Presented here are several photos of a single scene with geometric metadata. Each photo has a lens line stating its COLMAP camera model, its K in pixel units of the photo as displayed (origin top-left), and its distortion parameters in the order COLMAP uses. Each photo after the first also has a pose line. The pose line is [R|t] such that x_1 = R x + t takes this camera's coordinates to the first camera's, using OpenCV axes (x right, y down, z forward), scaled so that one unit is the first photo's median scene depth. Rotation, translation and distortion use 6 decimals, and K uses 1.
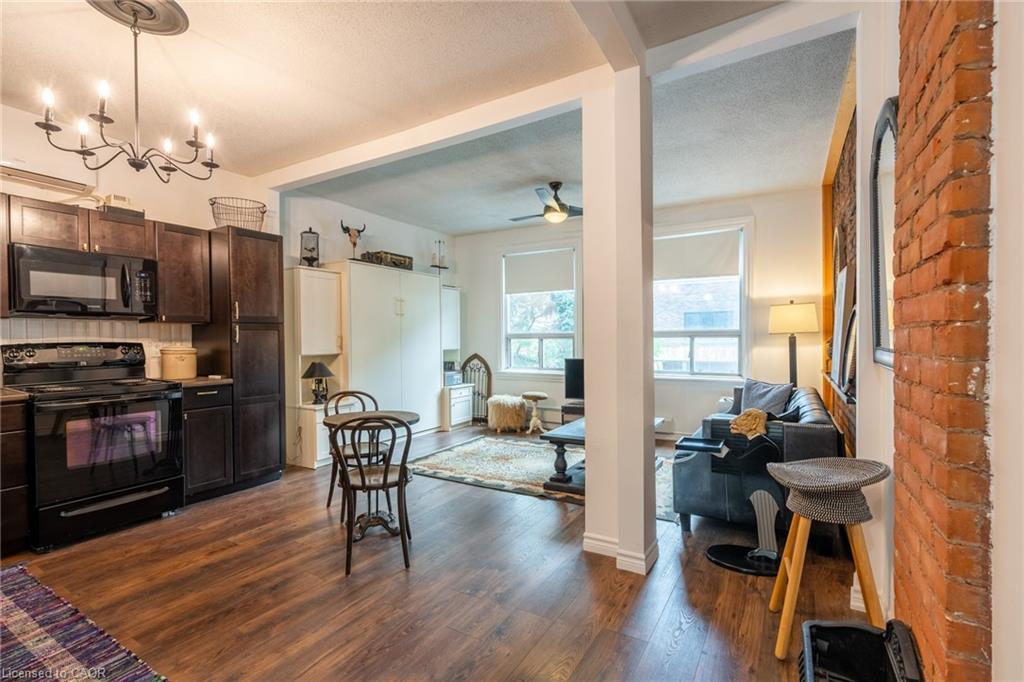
lens RADIAL K [[467.0, 0, 512.0], [0, 467.0, 341.0], [0, 0, 1]] dist [-0.000114, 0.000204]
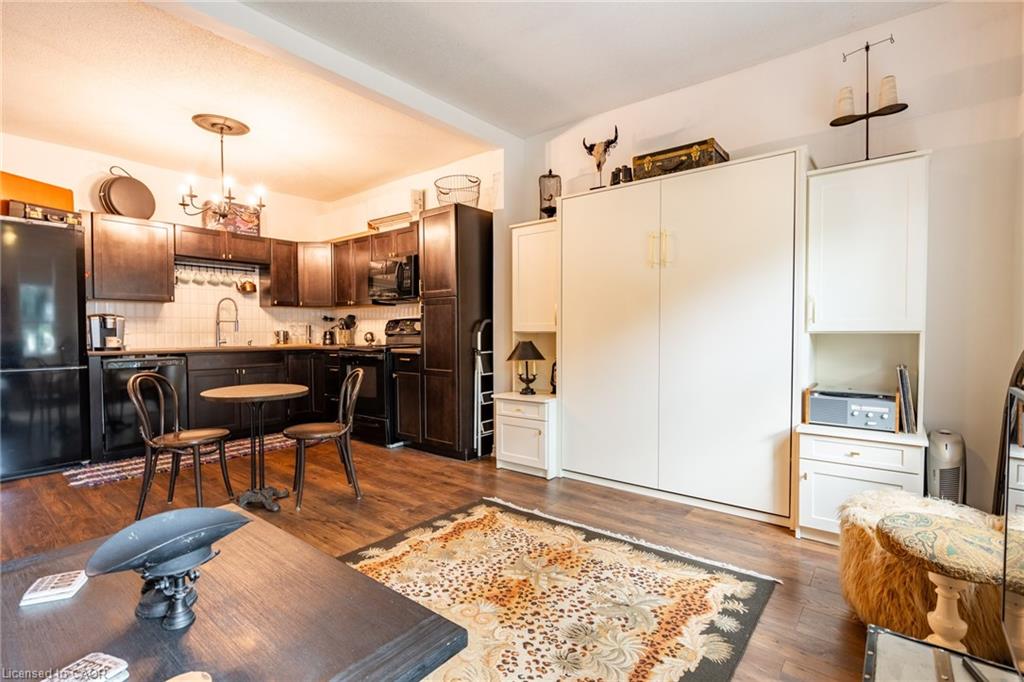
lens RADIAL K [[481.8, 0, 509.8], [0, 481.8, 345.4], [0, 0, 1]] dist [0.000258, 0.000212]
pose [[-0.145782, 0.039405, -0.988532, 0.382041], [-0.002993, 0.999184, 0.040271, 0.018199], [0.989312, 0.008830, -0.145545, 1.047528]]
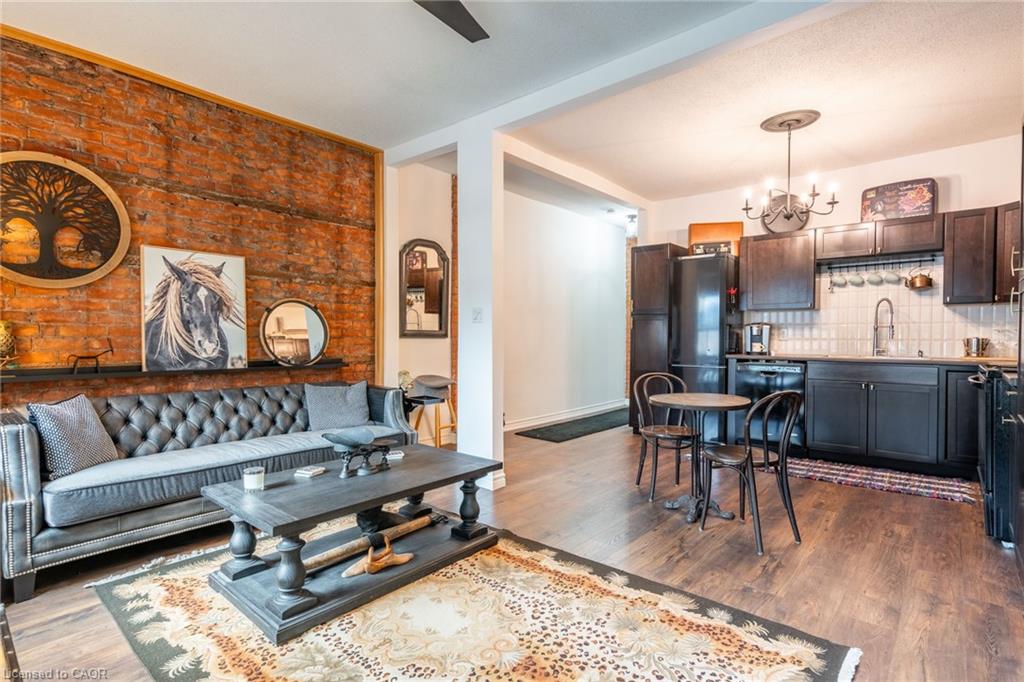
lens RADIAL K [[506.4, 0, 506.5], [0, 506.4, 345.5], [0, 0, 1]] dist [0.004135, 0.000709]
pose [[-0.982757, 0.004854, 0.184840, -0.062797], [0.009990, 0.999589, 0.026866, 0.012702], [-0.184633, 0.028249, -0.982401, 1.329353]]
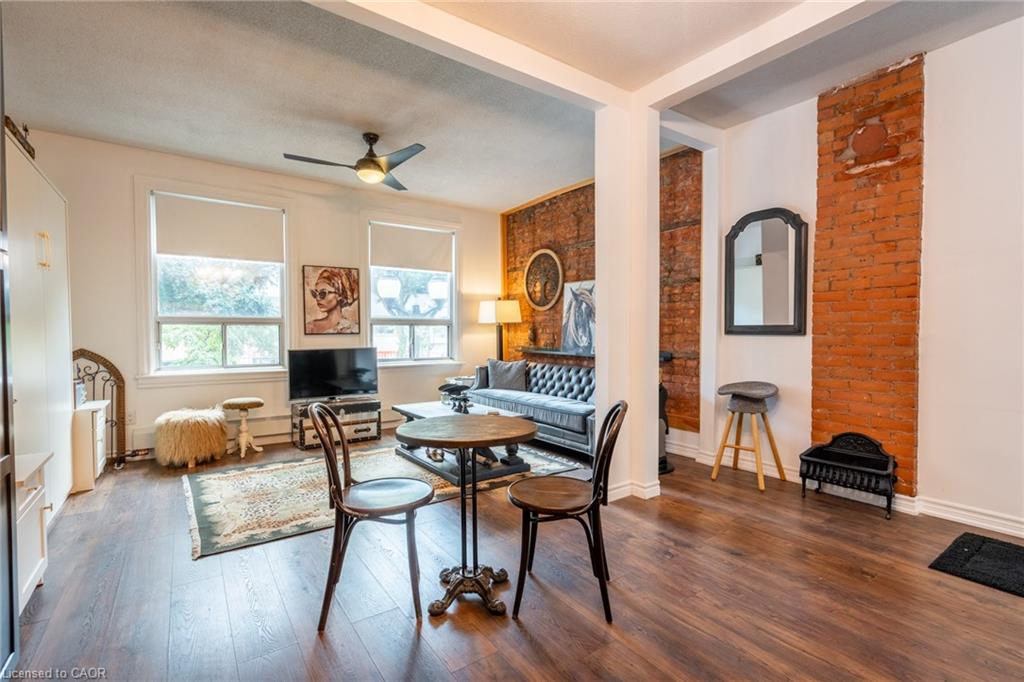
lens RADIAL K [[463.2, 0, 508.1], [0, 463.2, 344.3], [0, 0, 1]] dist [0.000719, 0.000698]
pose [[0.408393, -0.016733, 0.912653, -0.549767], [0.007382, 0.999860, 0.015029, 0.023739], [-0.912777, 0.000599, 0.408459, 0.427501]]
